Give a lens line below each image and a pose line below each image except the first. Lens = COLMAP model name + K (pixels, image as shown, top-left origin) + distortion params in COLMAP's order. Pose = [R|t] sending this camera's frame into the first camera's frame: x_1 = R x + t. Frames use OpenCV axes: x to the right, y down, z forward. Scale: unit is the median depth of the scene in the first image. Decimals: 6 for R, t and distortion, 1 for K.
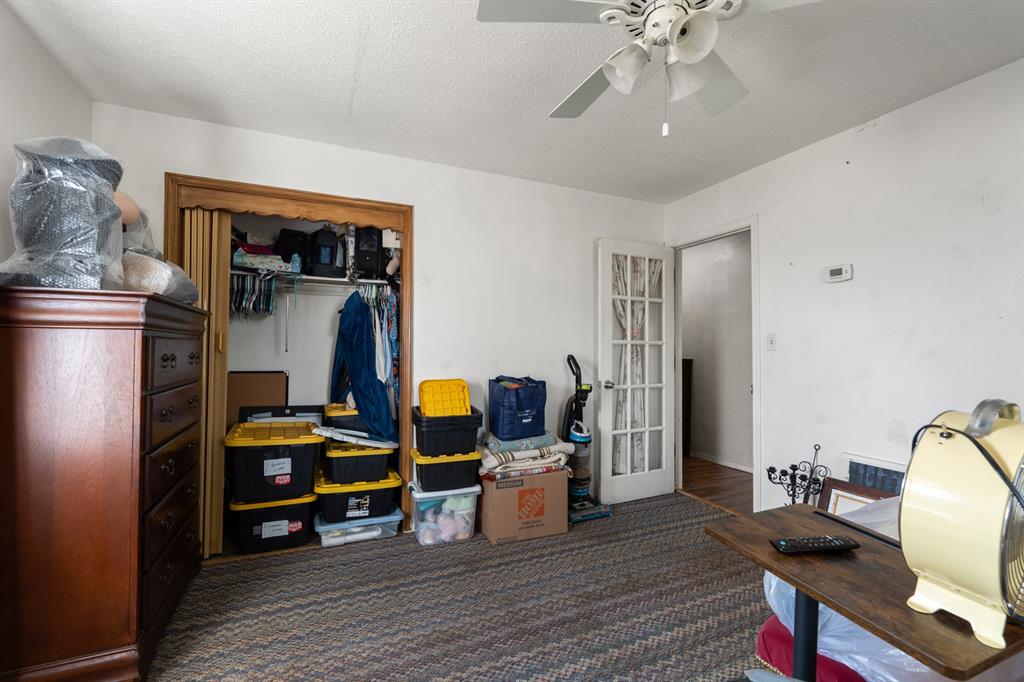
lens RADIAL K [[450.1, 0, 509.0], [0, 450.1, 344.6], [0, 0, 1]] dist [-0.004324, 0.000155]
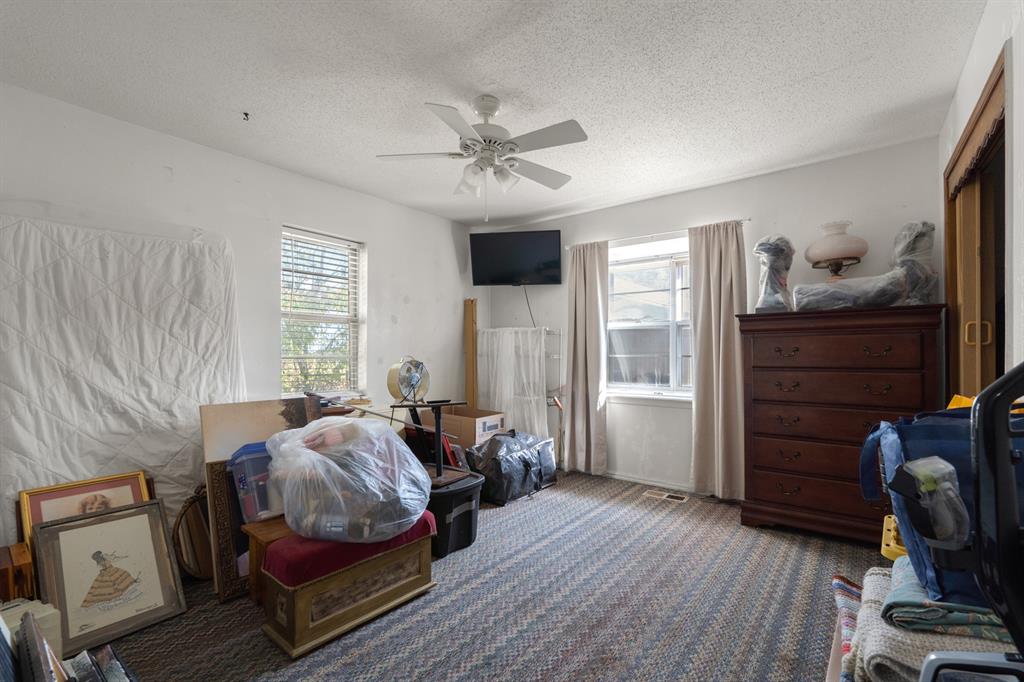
lens RADIAL K [[450.1, 0, 512.5], [0, 450.1, 348.9], [0, 0, 1]] dist [-0.004324, 0.000155]
pose [[-0.883687, -0.005423, -0.468048, 0.720682], [0.005650, 0.999736, -0.022250, 0.053430], [0.468045, -0.022307, -0.883423, 1.730090]]
